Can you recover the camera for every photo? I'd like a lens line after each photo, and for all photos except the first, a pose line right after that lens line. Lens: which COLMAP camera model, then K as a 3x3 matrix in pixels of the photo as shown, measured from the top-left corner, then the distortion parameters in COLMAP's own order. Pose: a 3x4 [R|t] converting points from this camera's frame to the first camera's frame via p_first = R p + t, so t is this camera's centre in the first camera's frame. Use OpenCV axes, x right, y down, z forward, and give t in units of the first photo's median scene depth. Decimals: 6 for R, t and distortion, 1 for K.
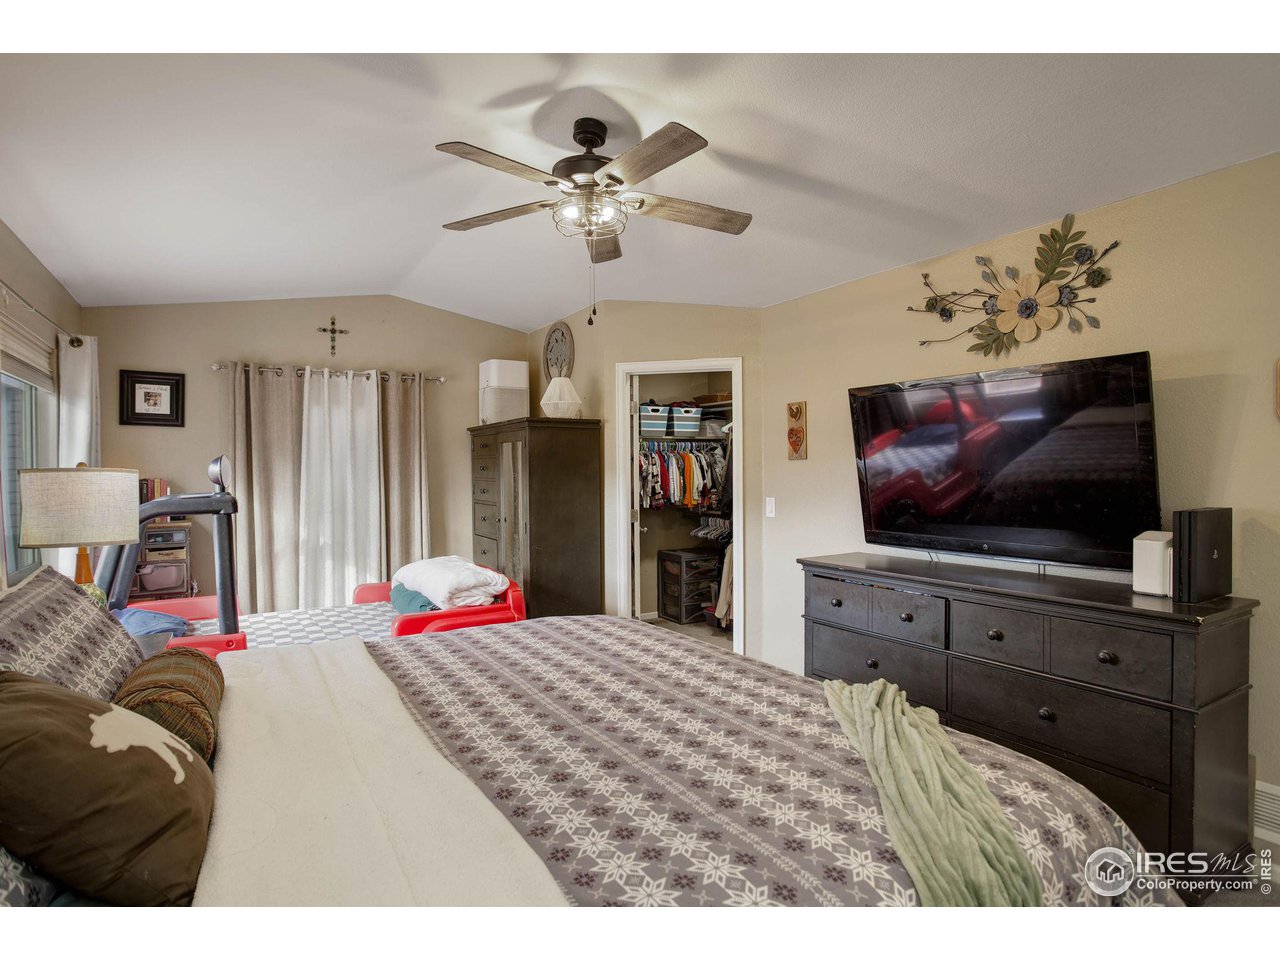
lens RADIAL K [[674.4, 0, 637.6], [0, 674.4, 477.5], [0, 0, 1]] dist [-0.027421, 0.001526]
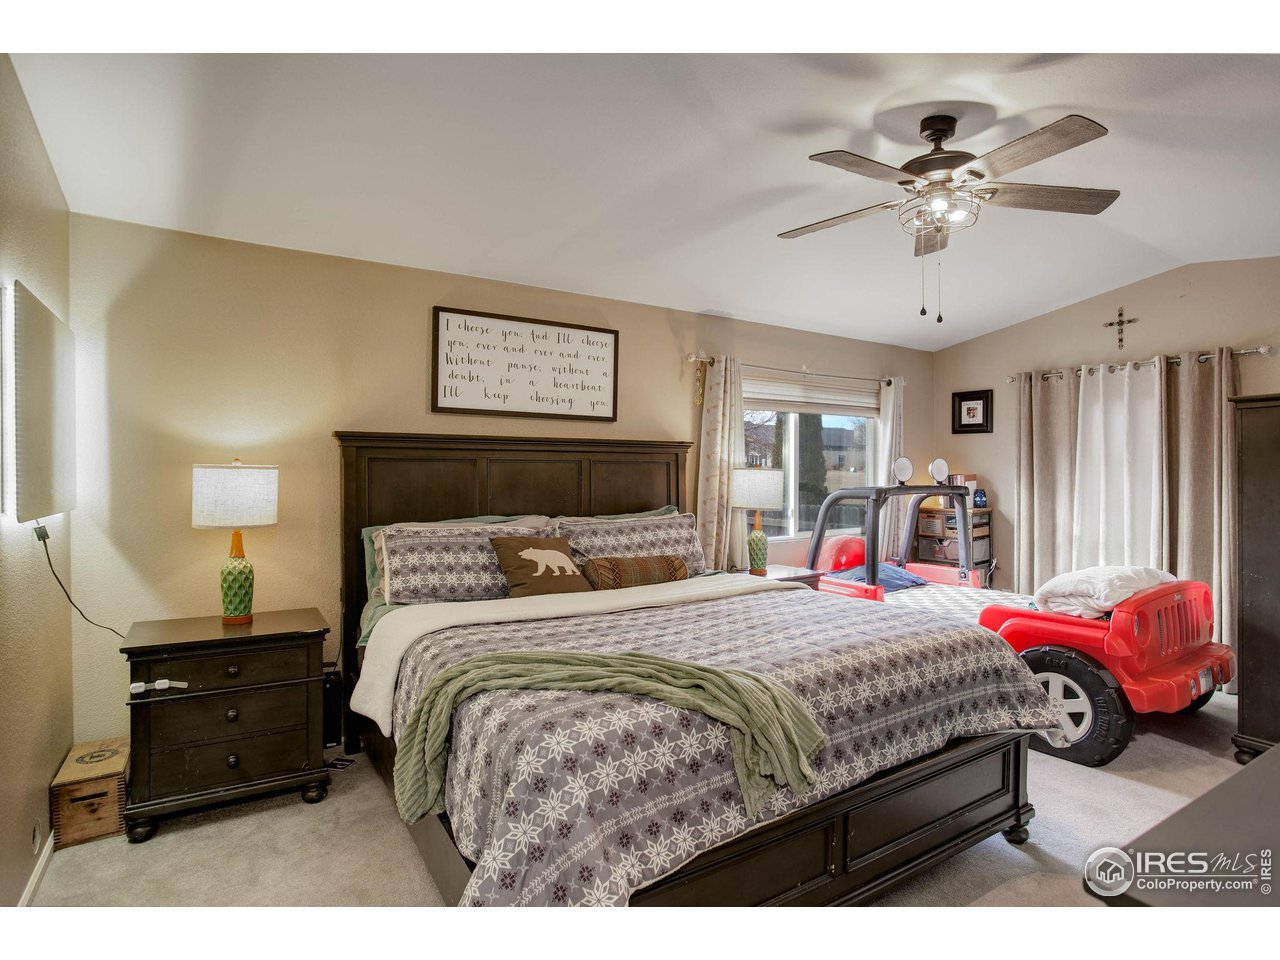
lens RADIAL K [[674.4, 0, 637.6], [0, 674.4, 477.5], [0, 0, 1]] dist [-0.027421, 0.001526]
pose [[0.014135, 0.014476, -0.999795, 0.552511], [-0.008112, 0.999864, 0.014363, -0.005267], [0.999867, 0.007907, 0.014250, 0.330393]]
